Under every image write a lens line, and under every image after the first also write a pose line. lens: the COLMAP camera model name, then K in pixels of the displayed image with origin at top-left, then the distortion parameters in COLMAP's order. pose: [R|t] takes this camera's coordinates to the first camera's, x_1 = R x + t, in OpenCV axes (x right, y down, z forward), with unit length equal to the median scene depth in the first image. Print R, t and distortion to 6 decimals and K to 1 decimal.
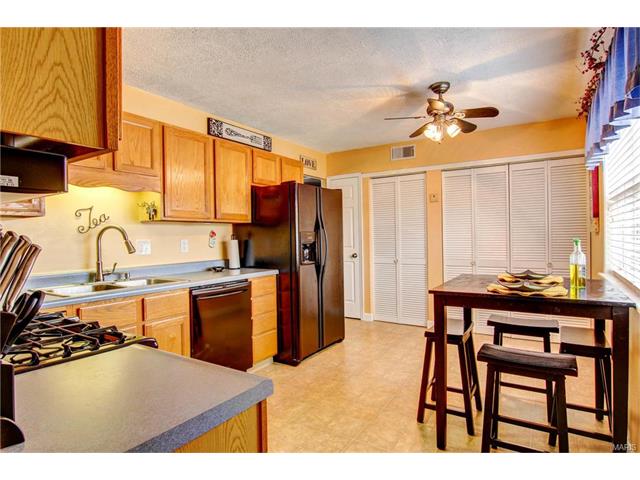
lens RADIAL K [[365.1, 0, 330.7], [0, 365.1, 240.3], [0, 0, 1]] dist [0.000278, -0.000358]
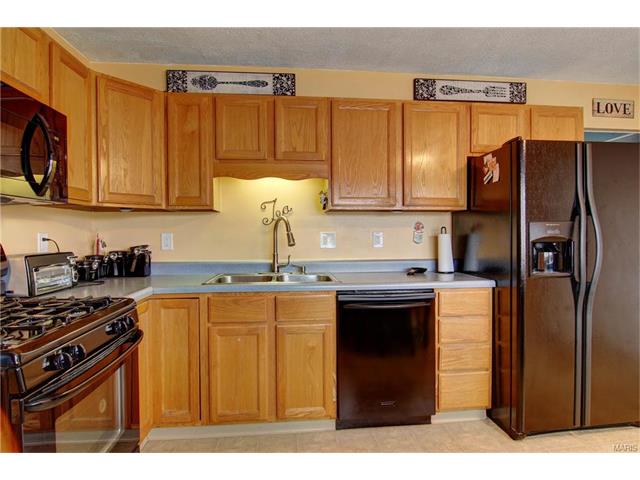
lens RADIAL K [[367.3, 0, 319.1], [0, 367.3, 239.6], [0, 0, 1]] dist [-0.006755, -0.003577]
pose [[0.608822, 0.023675, -0.792954, 0.180668], [-0.013004, 0.999718, 0.019863, -0.000642], [0.793200, -0.001782, 0.608958, 0.355540]]
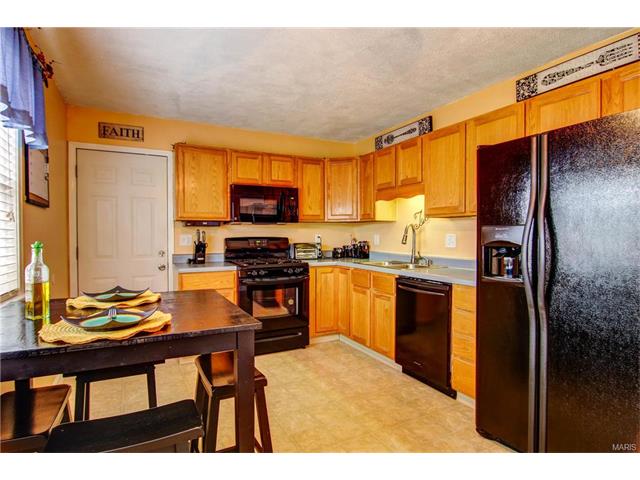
lens RADIAL K [[370.8, 0, 321.6], [0, 370.8, 241.1], [0, 0, 1]] dist [-0.004408, -0.003455]
pose [[-0.520584, 0.032953, -0.853174, 0.589752], [0.001273, 0.999284, 0.037820, -0.020780], [0.853809, 0.018603, -0.520253, 1.075122]]
